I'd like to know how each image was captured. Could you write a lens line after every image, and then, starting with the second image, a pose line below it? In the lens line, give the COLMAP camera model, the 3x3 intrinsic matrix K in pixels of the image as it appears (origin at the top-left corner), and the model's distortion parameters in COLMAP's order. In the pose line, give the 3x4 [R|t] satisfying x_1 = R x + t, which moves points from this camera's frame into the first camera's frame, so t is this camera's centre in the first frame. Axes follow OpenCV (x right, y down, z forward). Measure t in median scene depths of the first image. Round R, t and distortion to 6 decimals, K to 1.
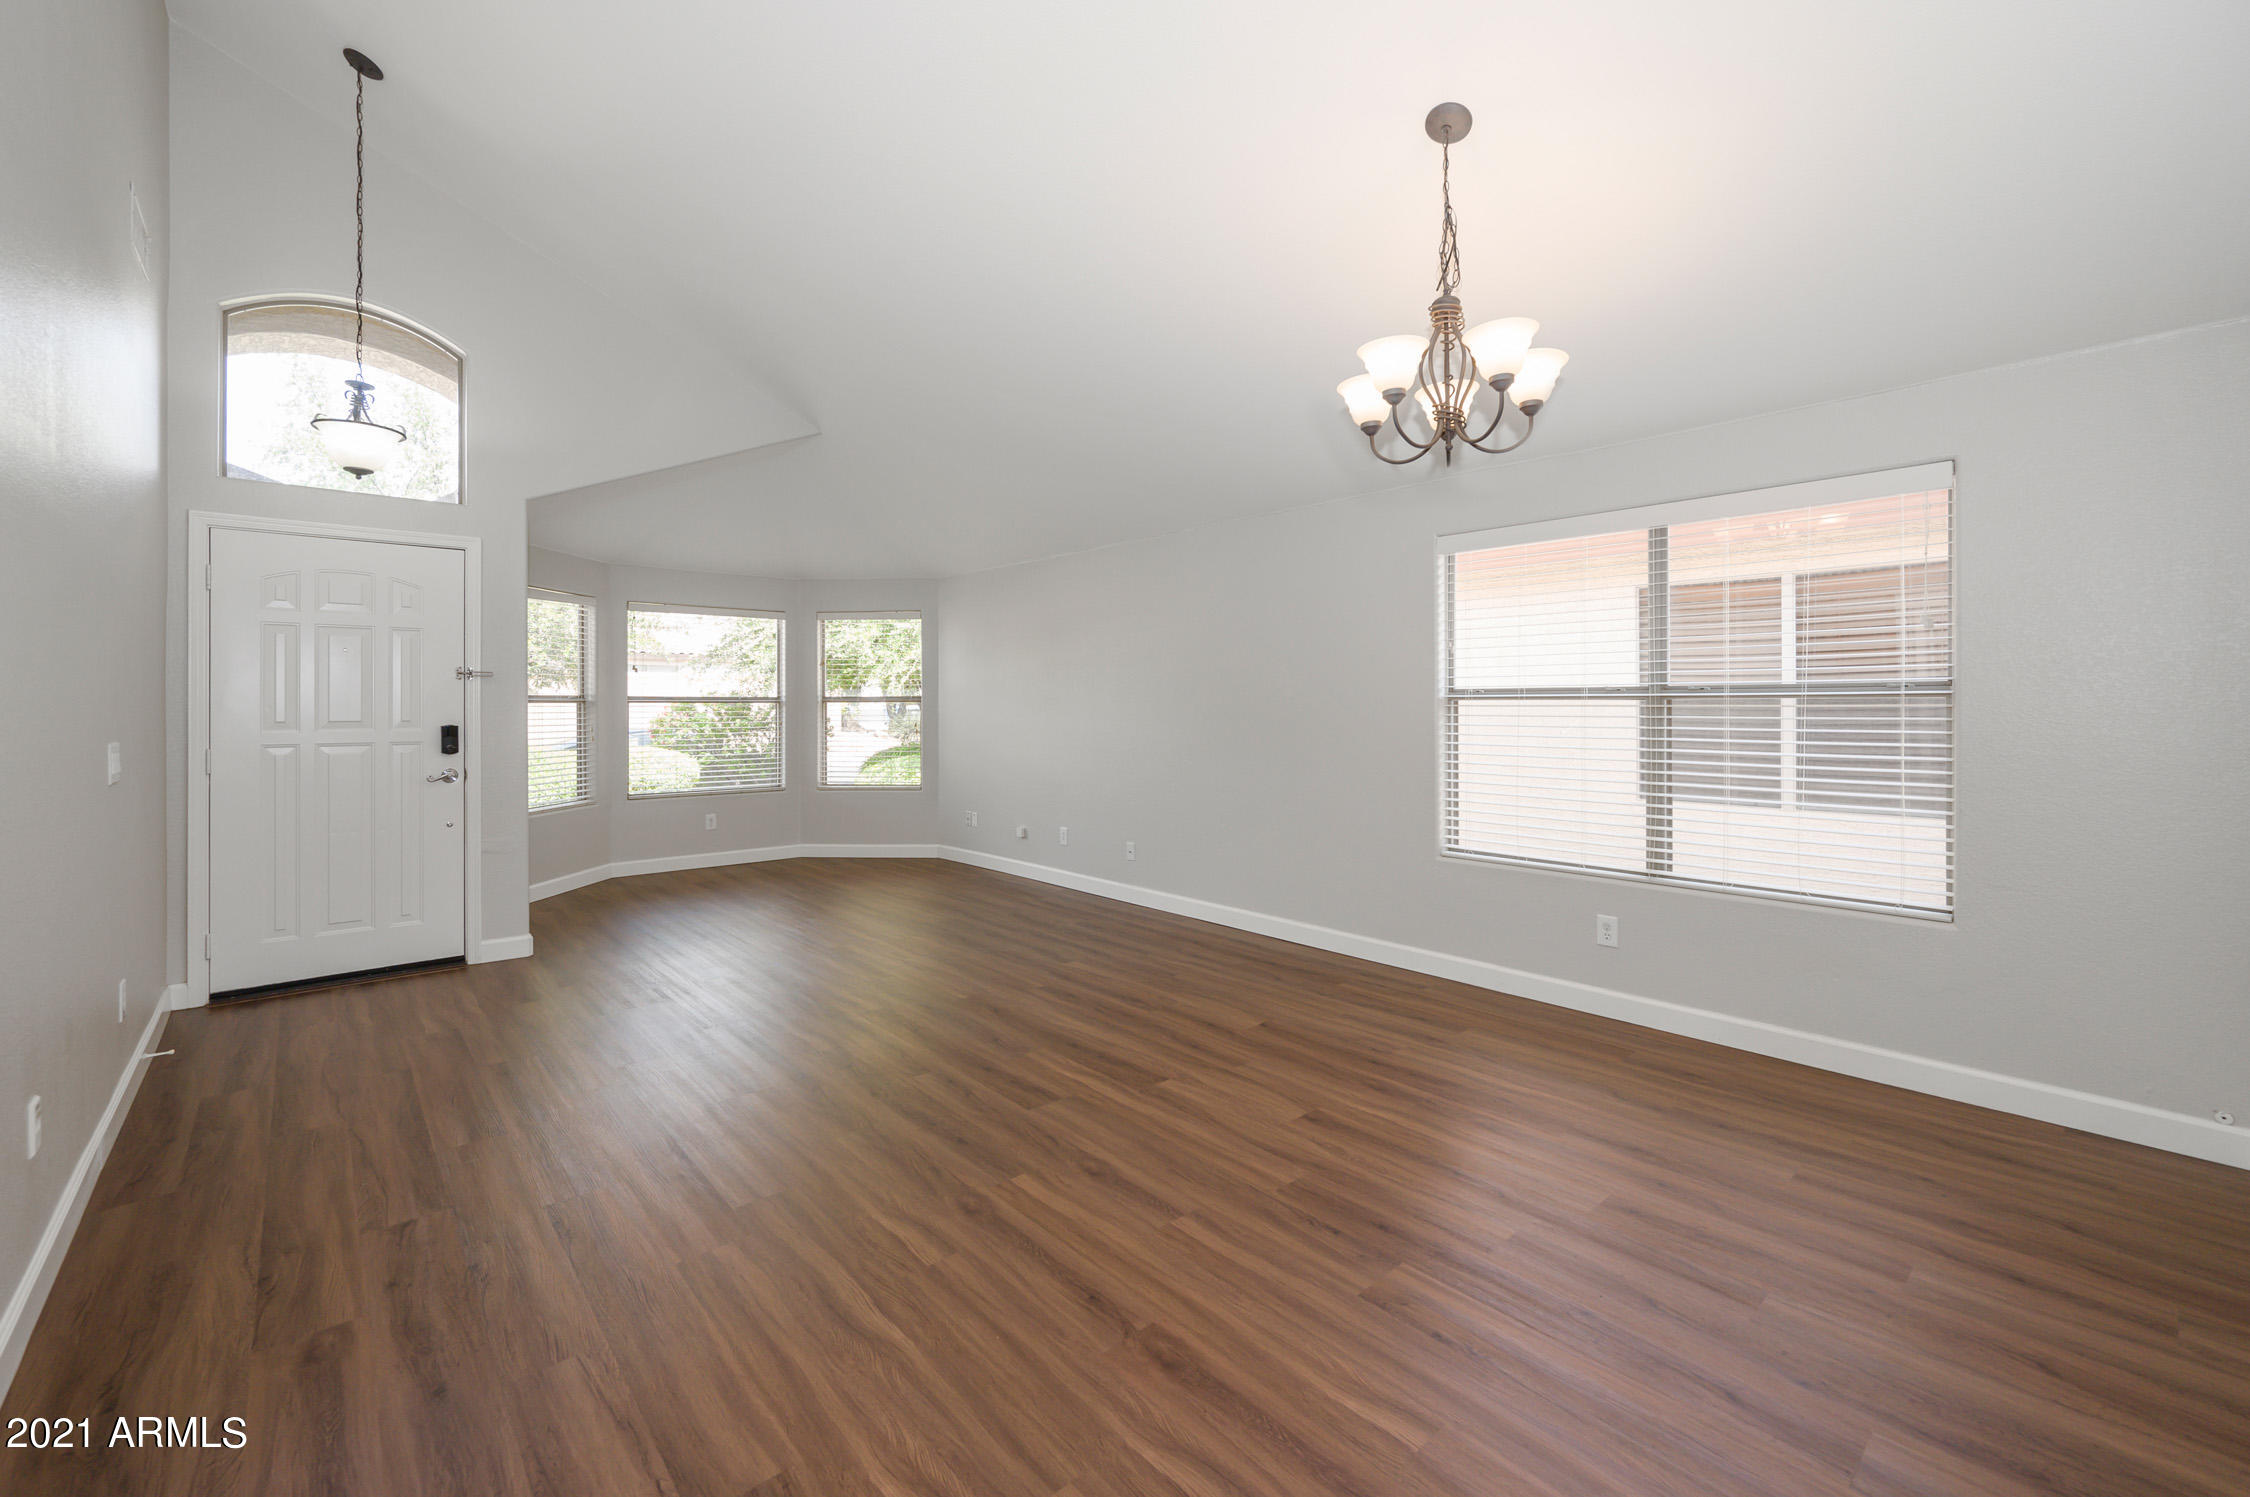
lens RADIAL K [[1004.8, 0, 1125.0], [0, 1004.8, 748.5], [0, 0, 1]] dist [-0.042534, 0.000536]
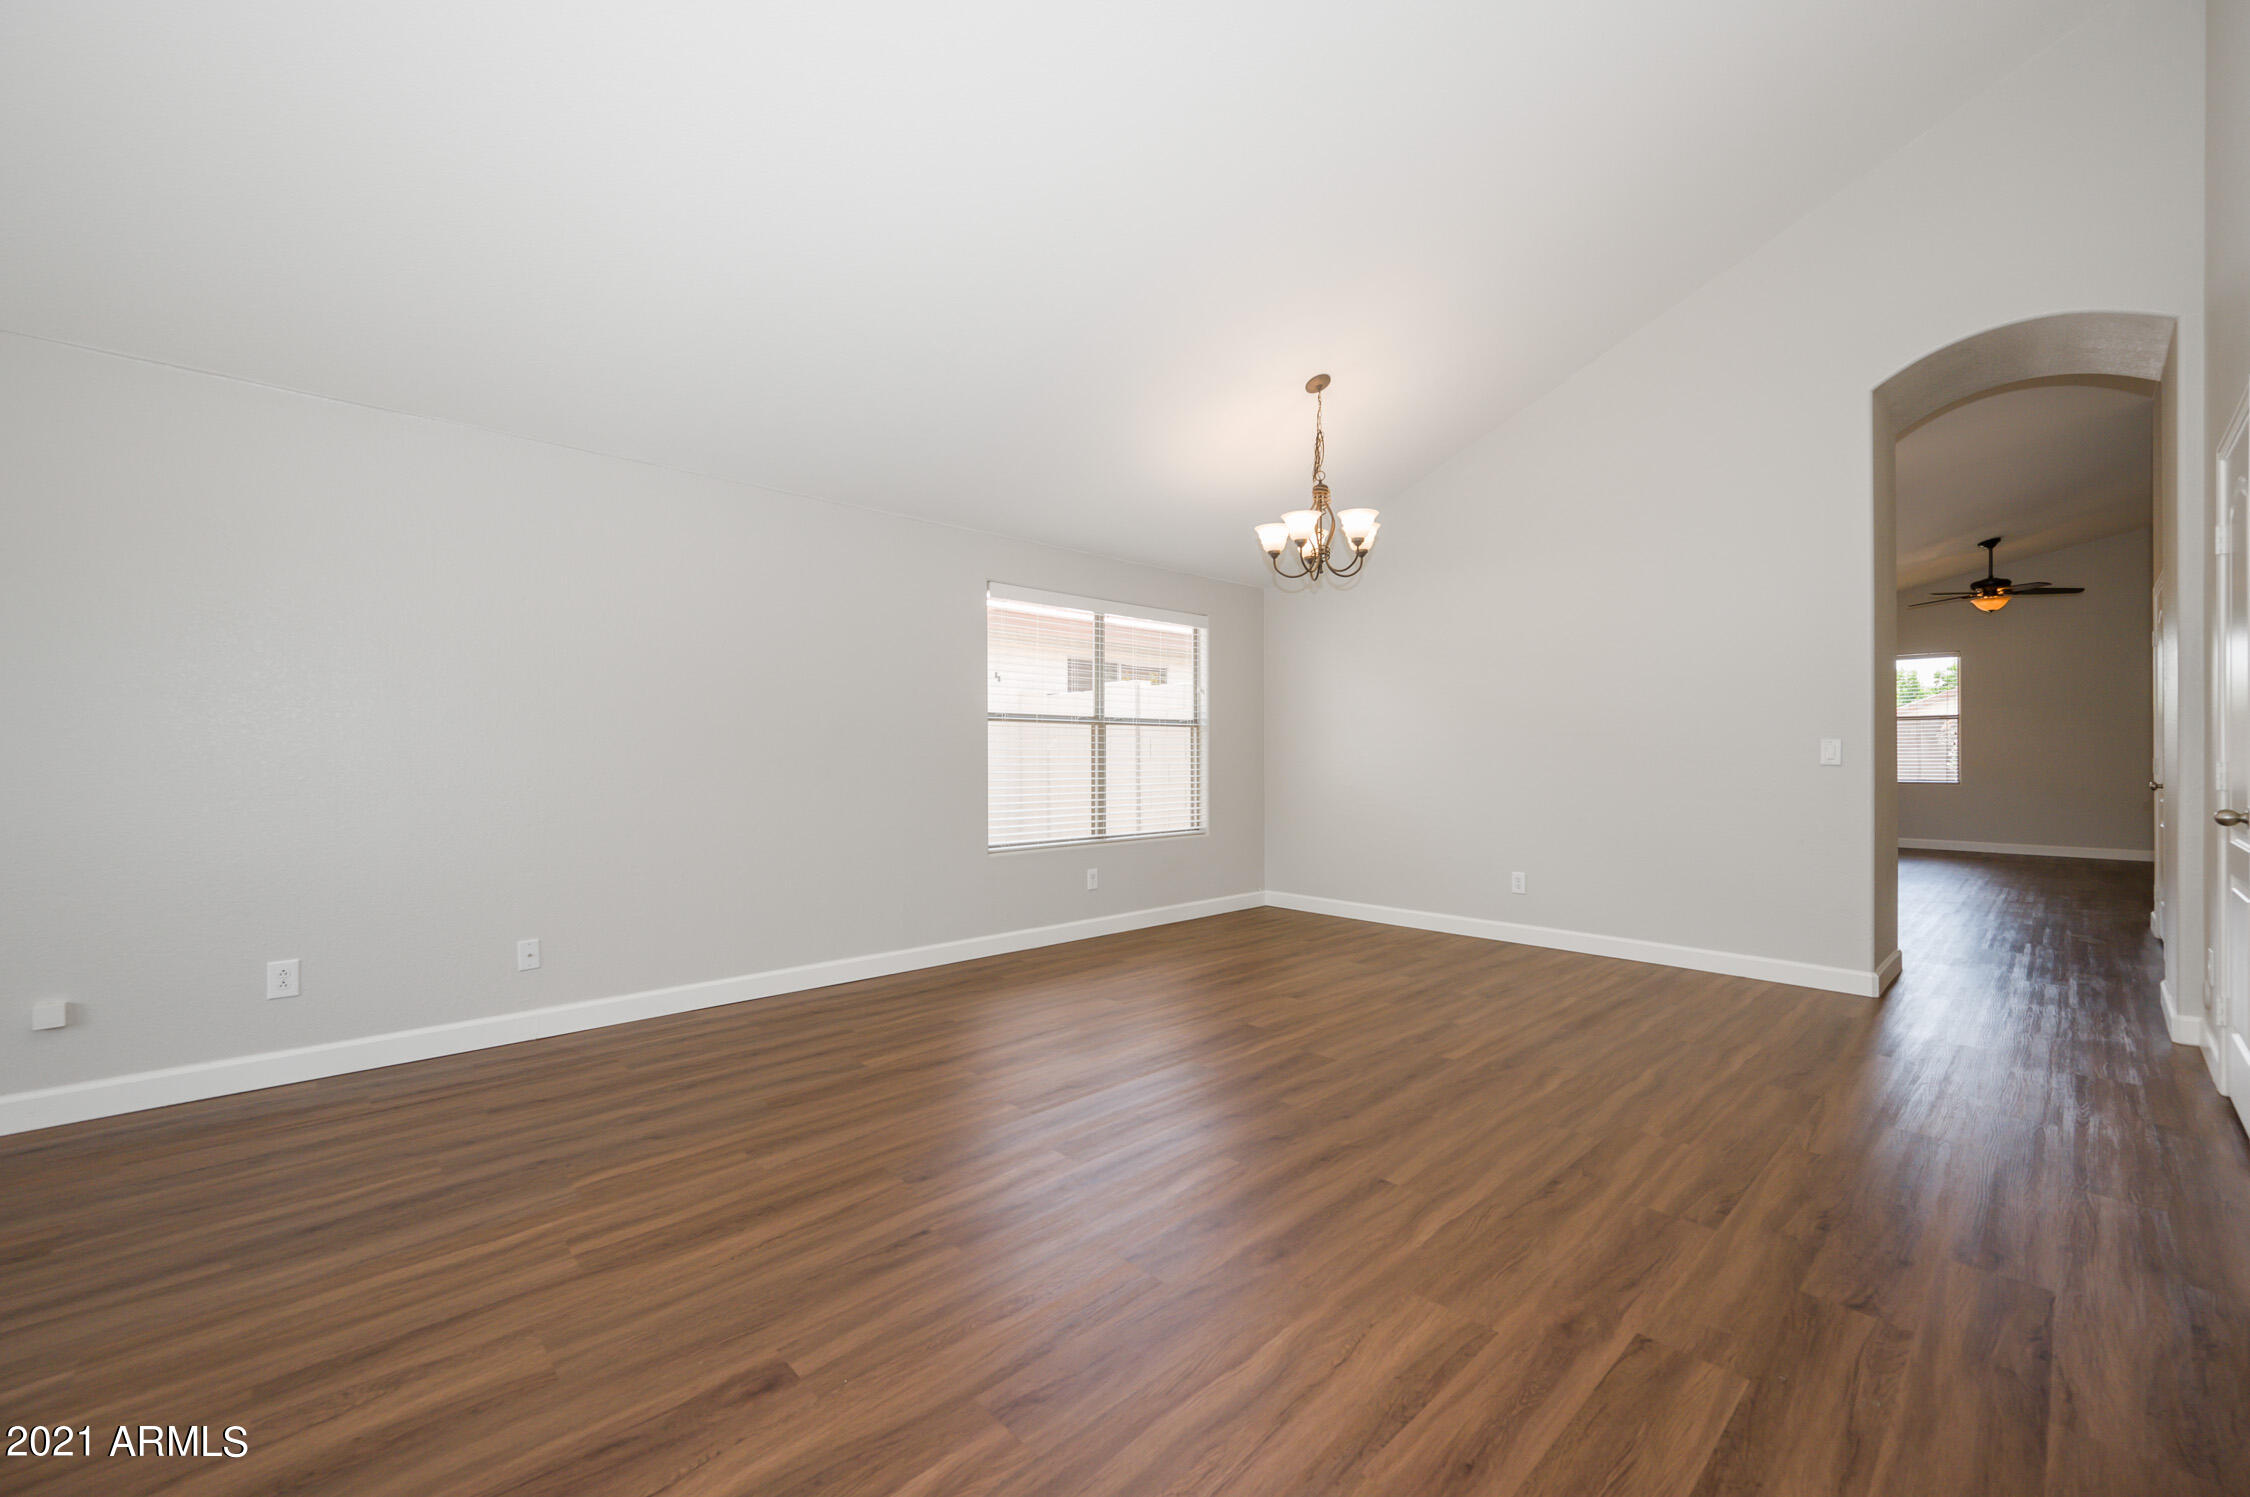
lens RADIAL K [[927.4, 0, 1125.0], [0, 927.4, 748.5], [0, 0, 1]] dist [0.003340, 0.000462]
pose [[-0.080296, -0.003755, 0.996764, -1.226291], [0.037590, 0.999270, 0.006793, -0.029462], [-0.996062, 0.038014, -0.080097, 1.375819]]
